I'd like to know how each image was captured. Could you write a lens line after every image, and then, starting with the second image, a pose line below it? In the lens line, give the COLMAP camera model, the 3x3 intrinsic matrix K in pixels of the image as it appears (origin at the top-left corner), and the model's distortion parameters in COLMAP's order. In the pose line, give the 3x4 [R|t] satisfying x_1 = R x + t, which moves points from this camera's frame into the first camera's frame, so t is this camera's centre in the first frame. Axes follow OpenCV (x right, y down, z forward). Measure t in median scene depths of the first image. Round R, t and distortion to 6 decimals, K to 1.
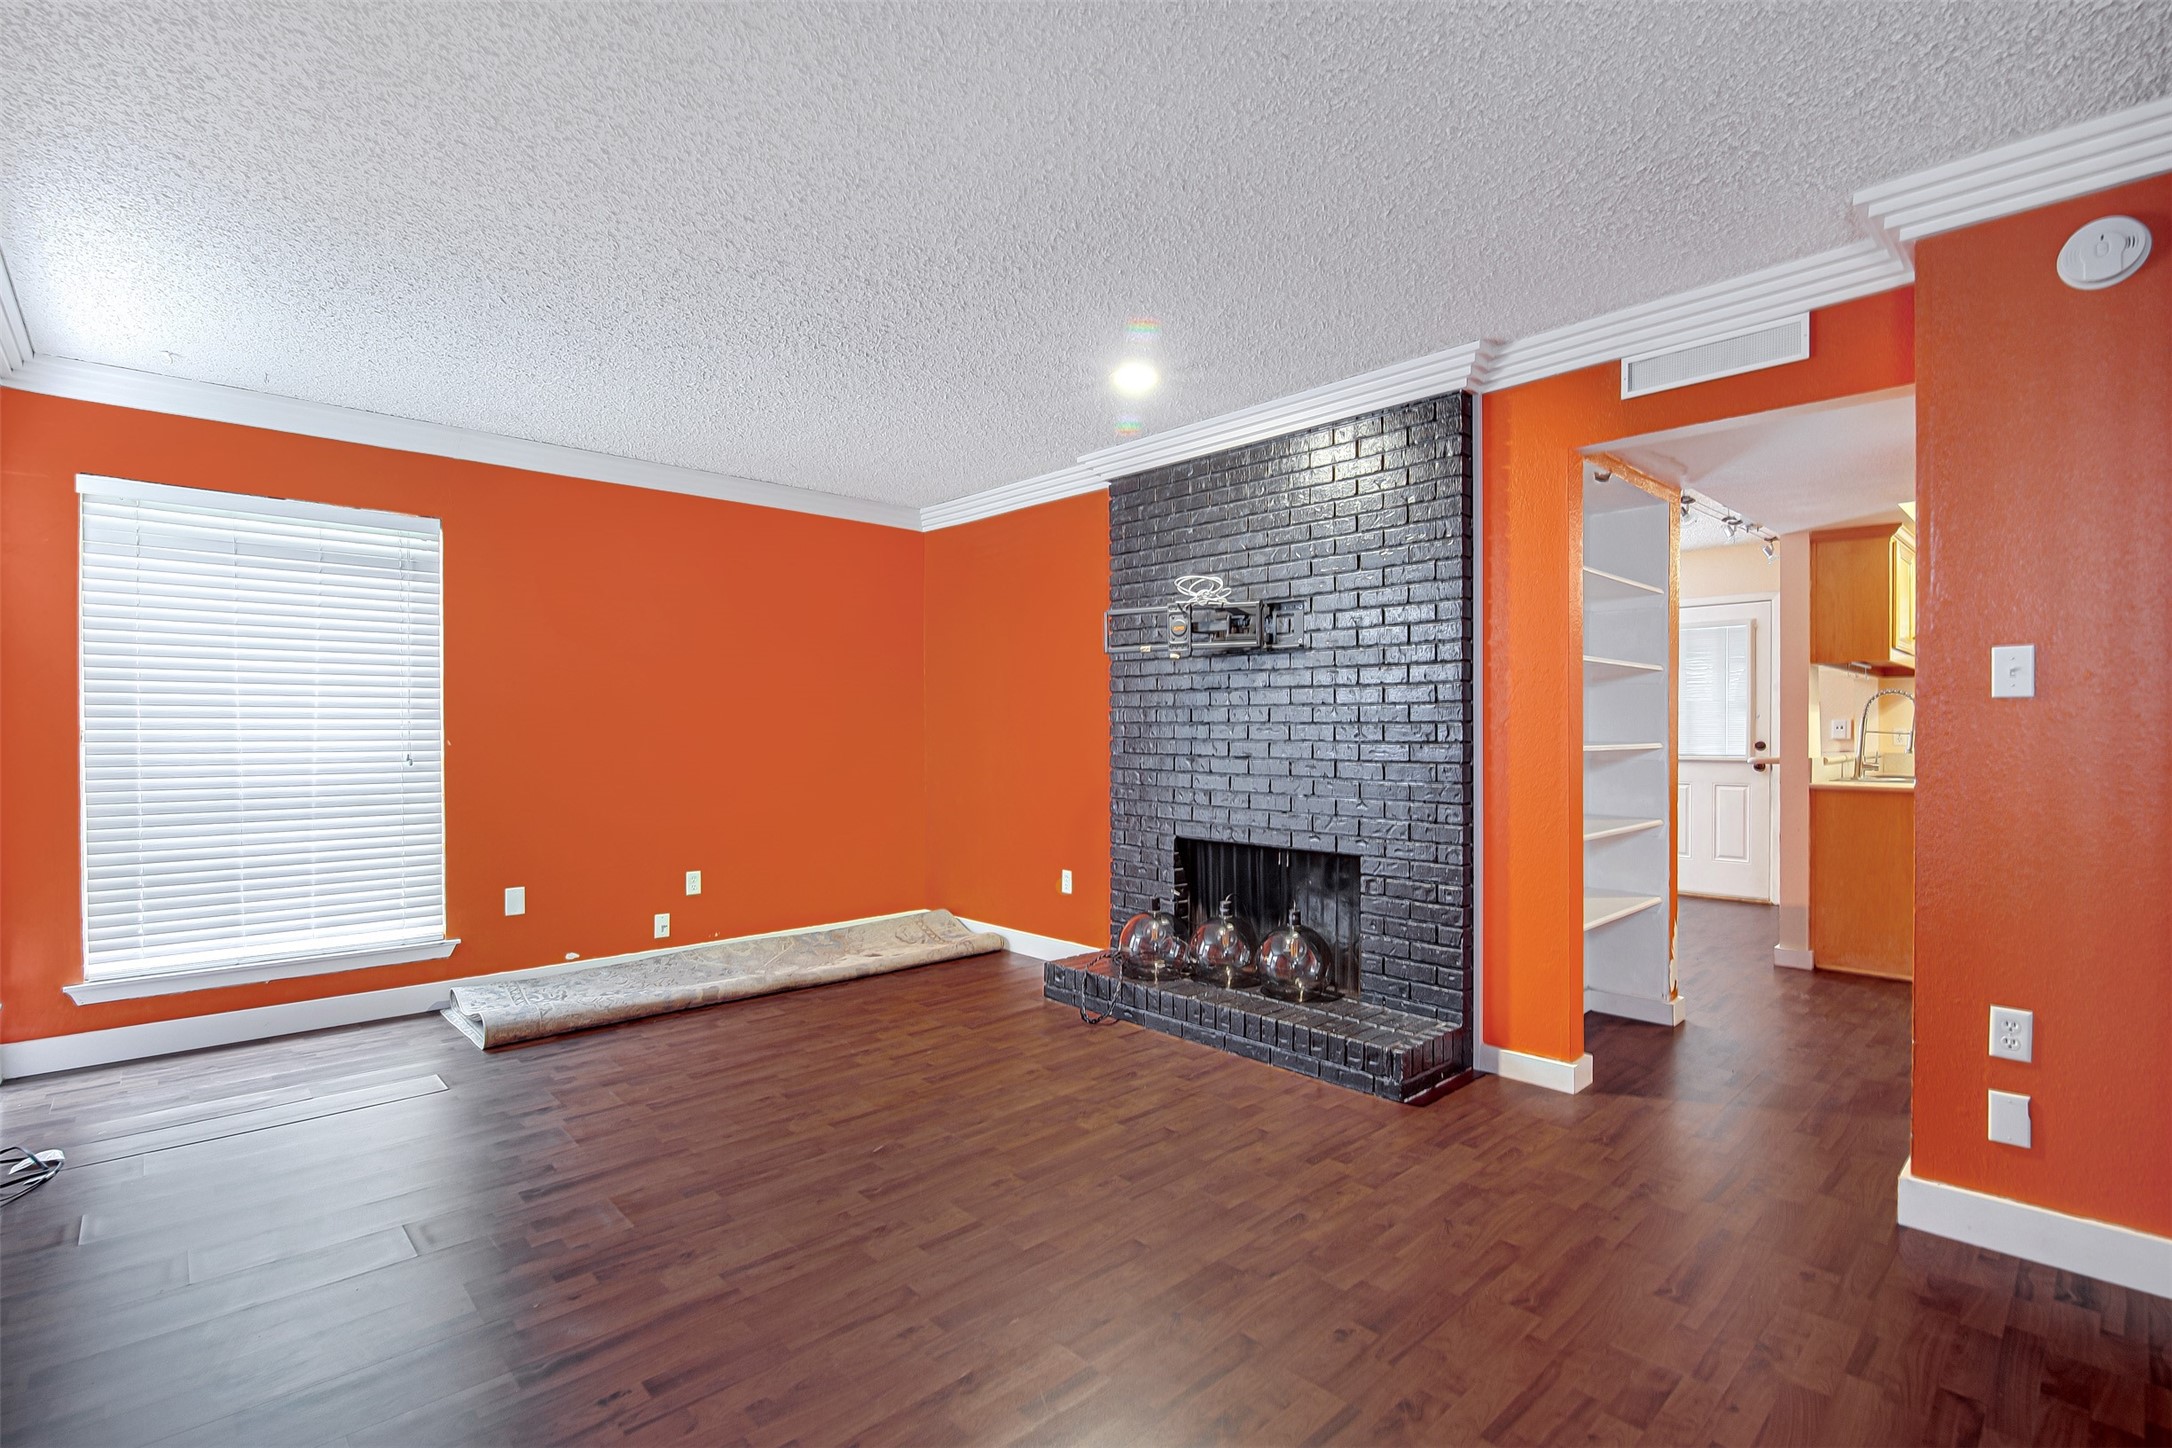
lens RADIAL K [[1004.8, 0, 1084.7], [0, 1004.8, 731.3], [0, 0, 1]] dist [-0.007471, 0.001779]
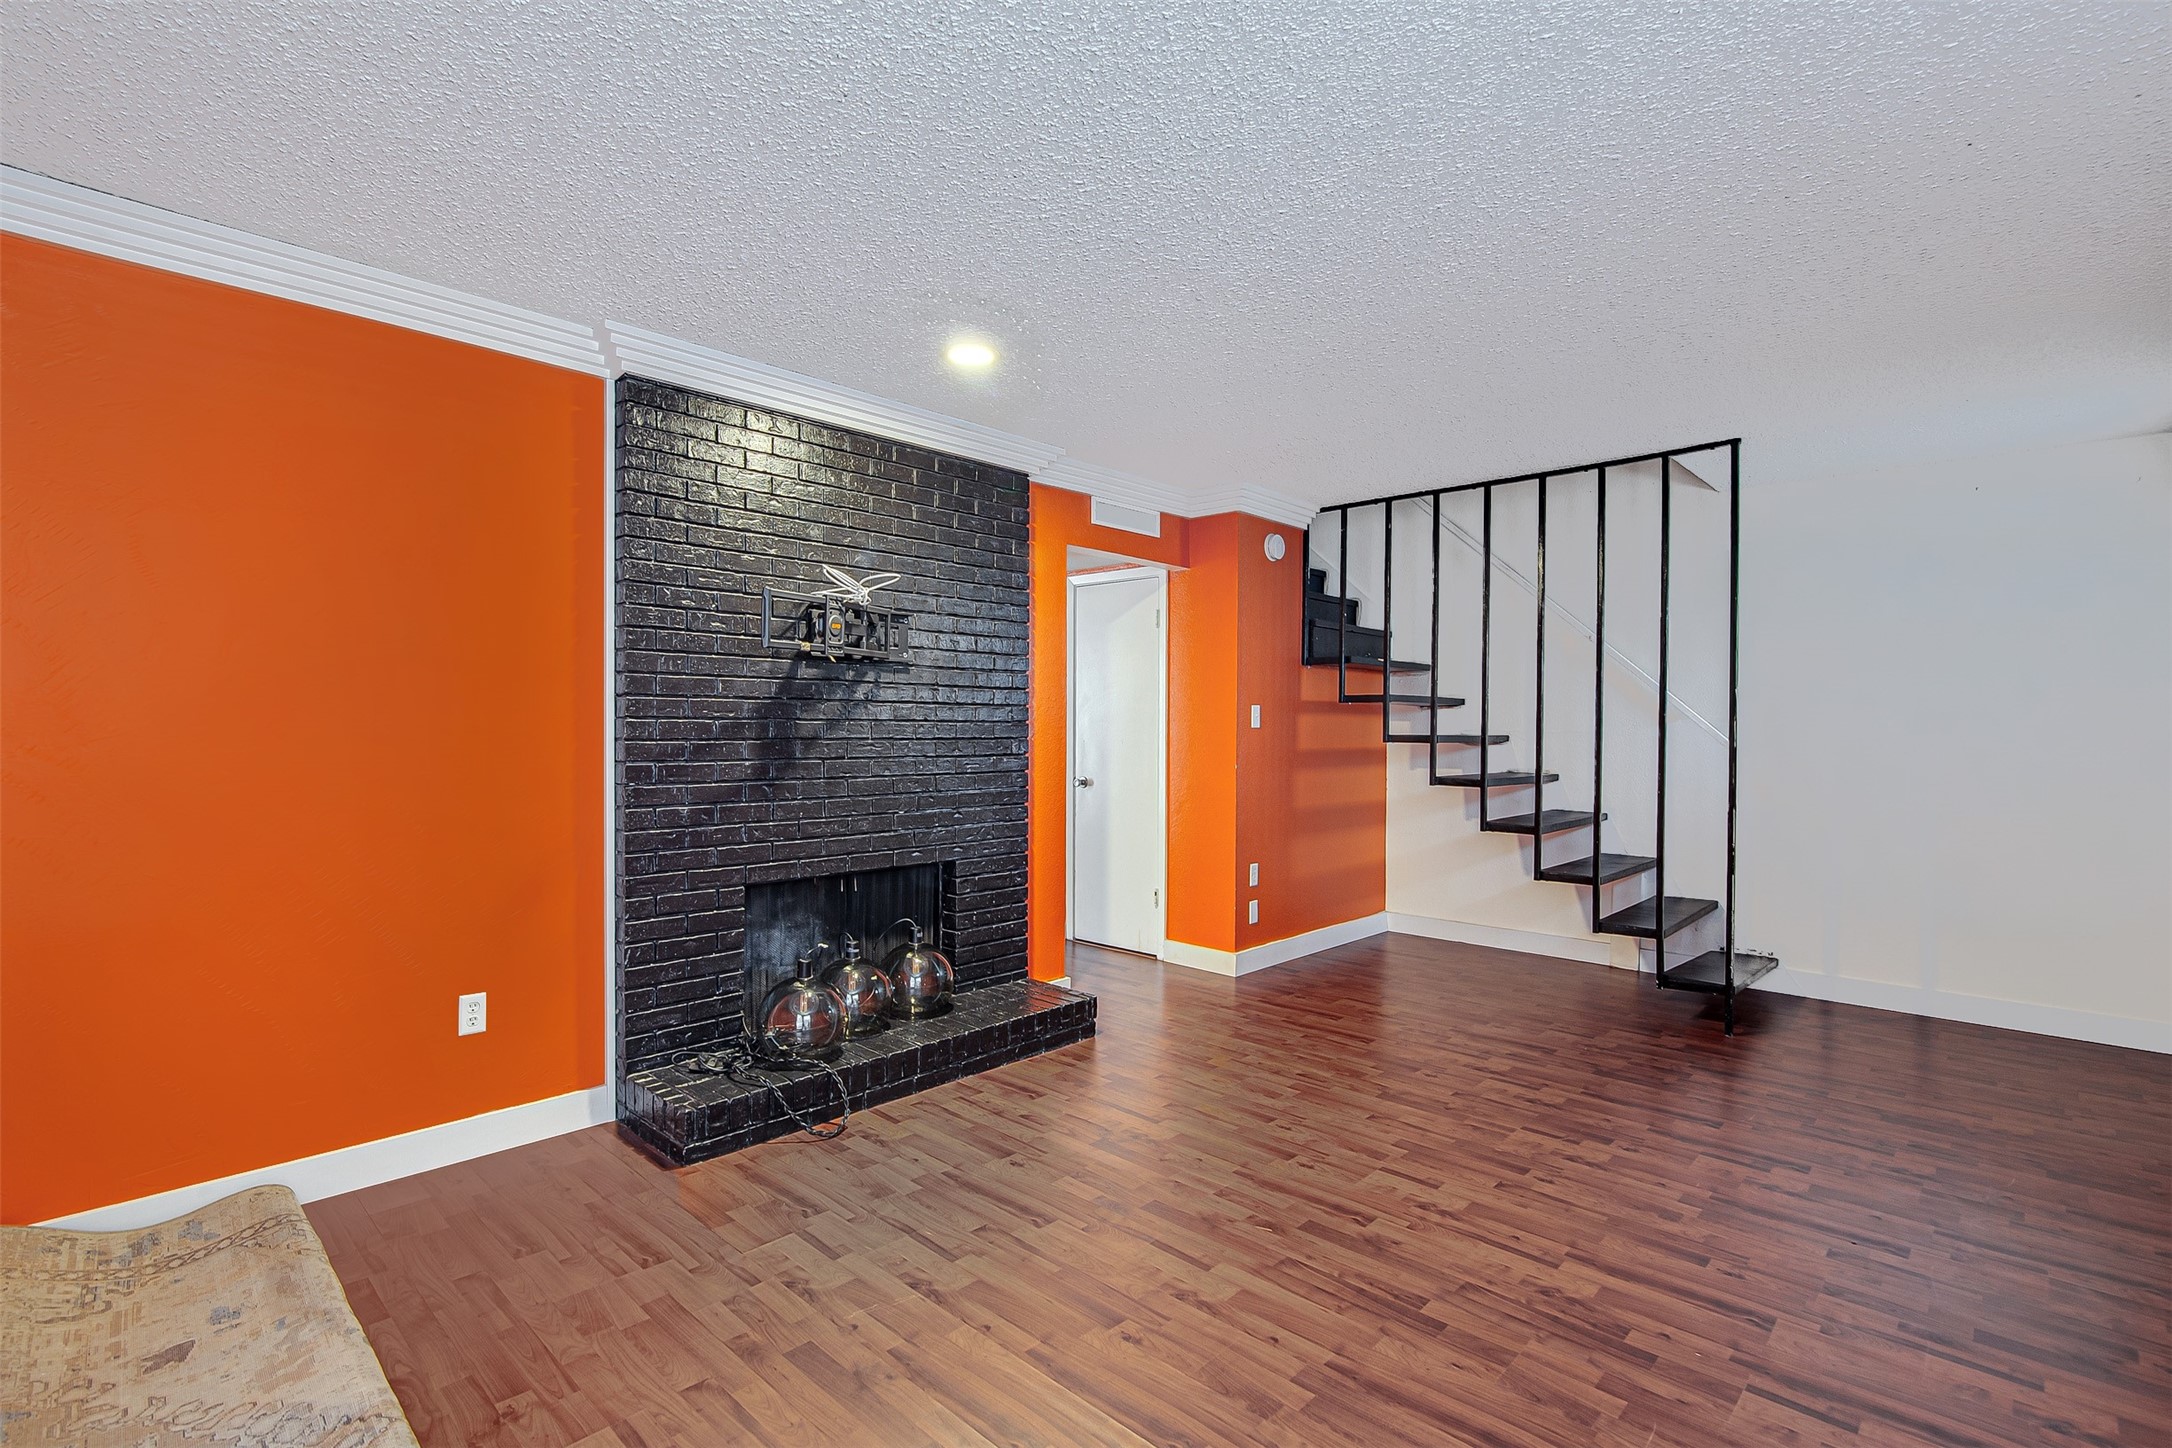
lens RADIAL K [[1004.8, 0, 1099.9], [0, 1004.8, 713.6], [0, 0, 1]] dist [-0.007471, 0.001779]
pose [[-0.067774, 0.015226, 0.997585, -0.773762], [-0.003394, 0.999874, -0.015491, -0.018048], [-0.997695, -0.004435, -0.067714, 0.857080]]
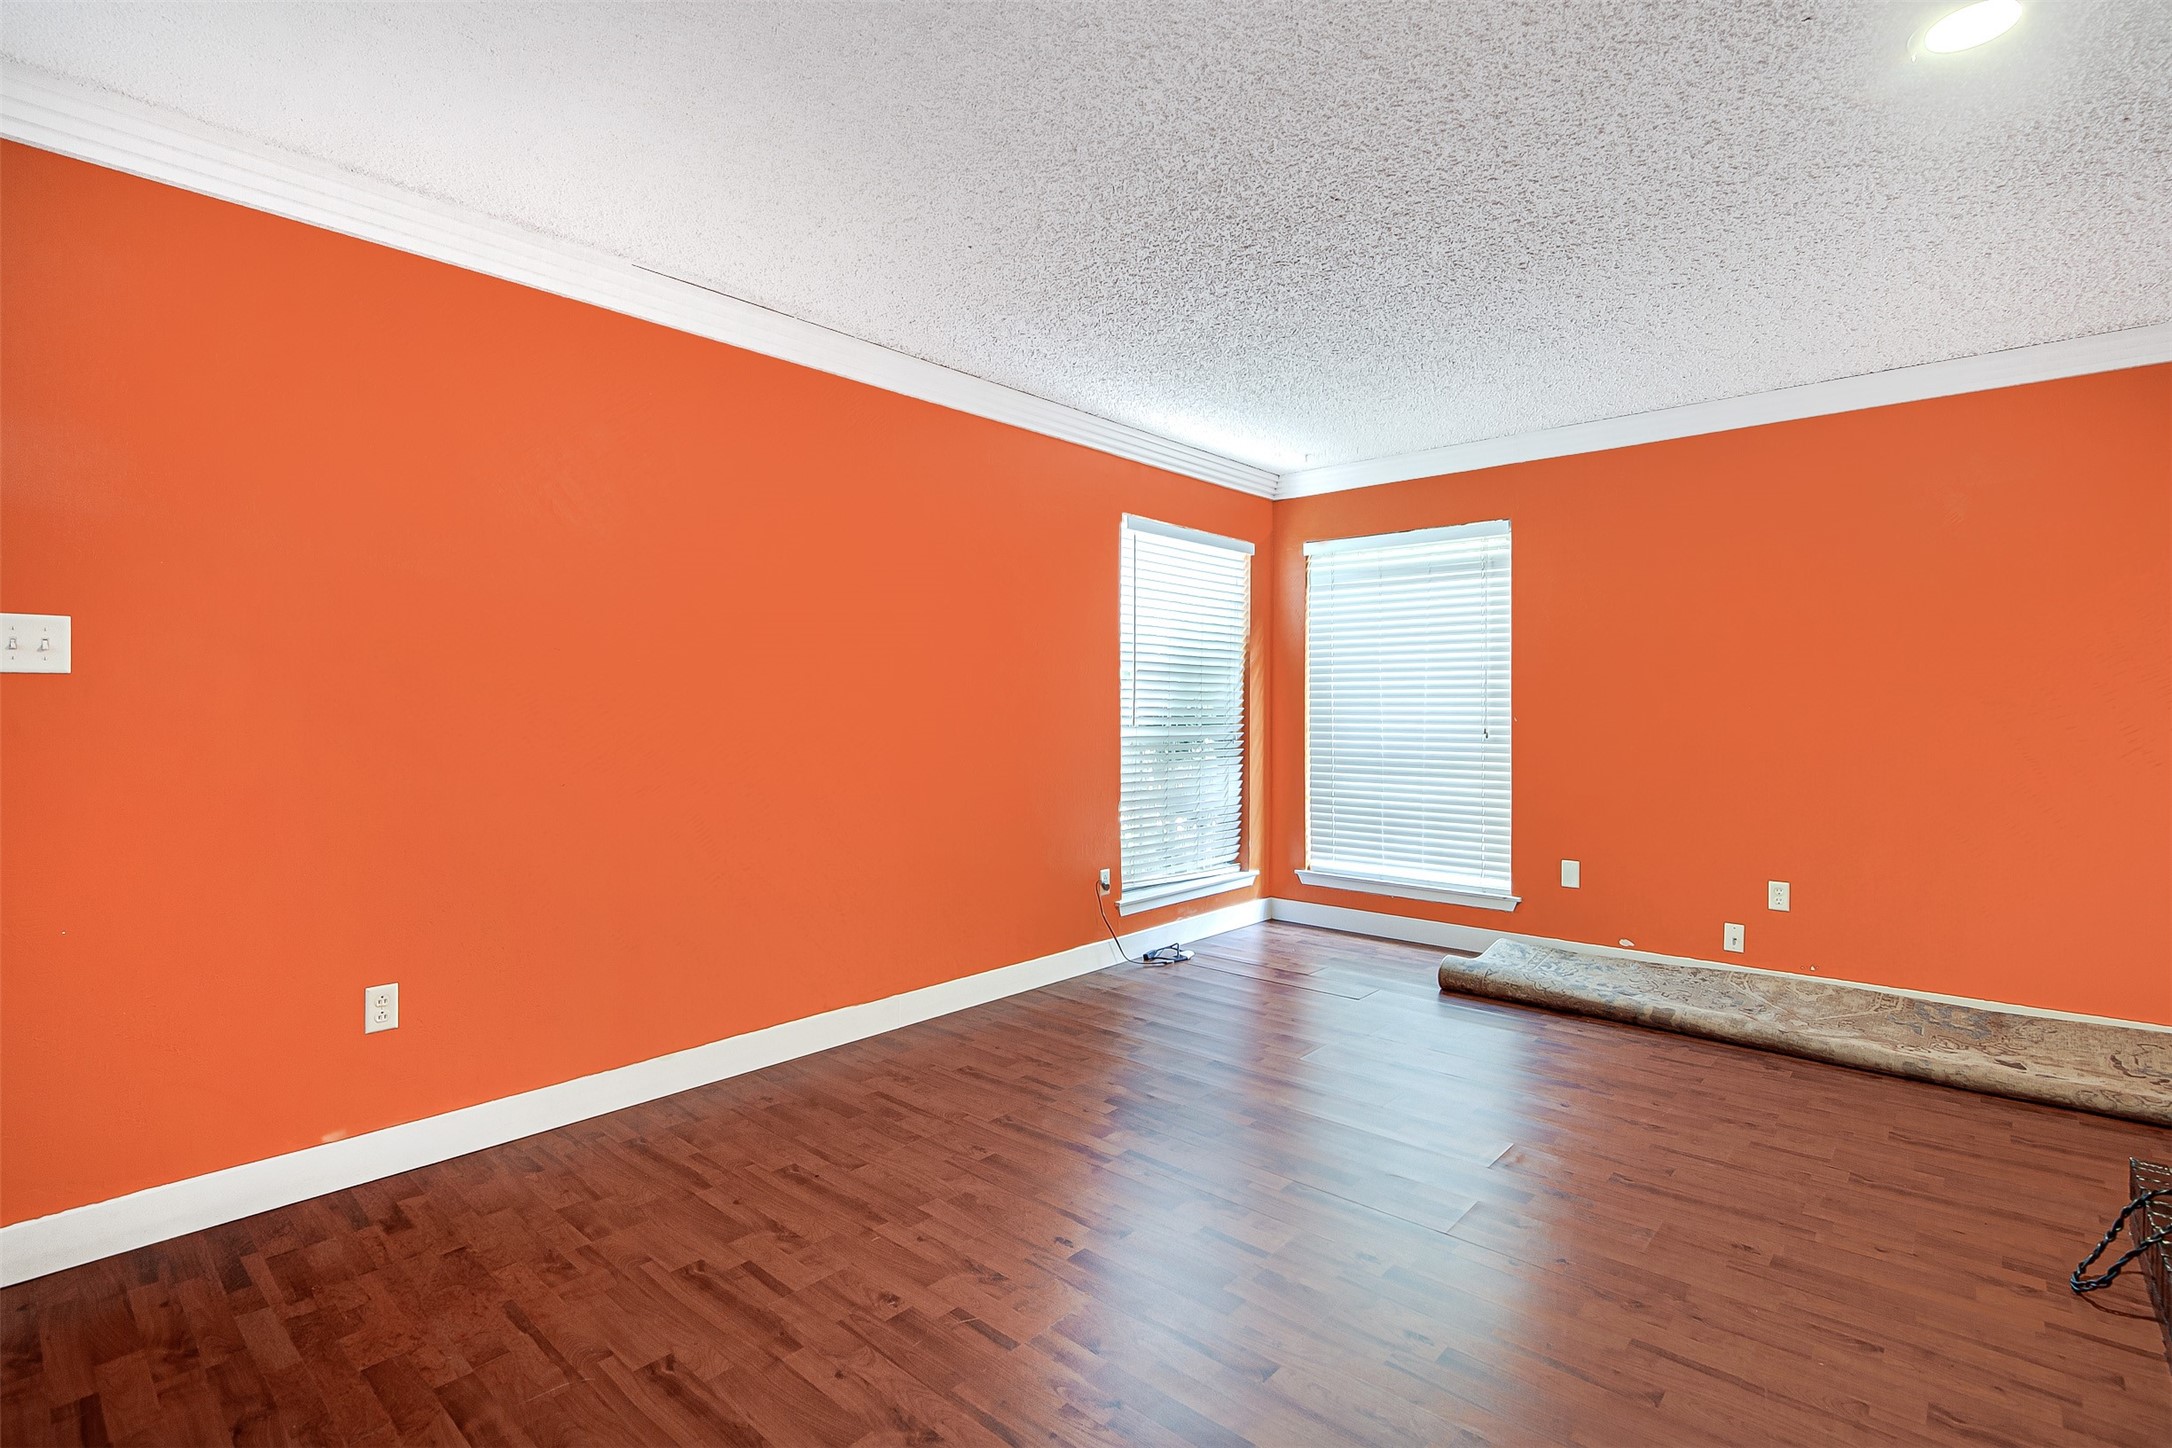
lens RADIAL K [[1004.8, 0, 1066.0], [0, 1004.8, 686.6], [0, 0, 1]] dist [-0.007471, 0.001779]
pose [[0.077229, -0.019791, -0.996817, 0.473167], [-0.004077, 0.999788, -0.020166, 0.000826], [0.997005, 0.005622, 0.077132, 0.453338]]
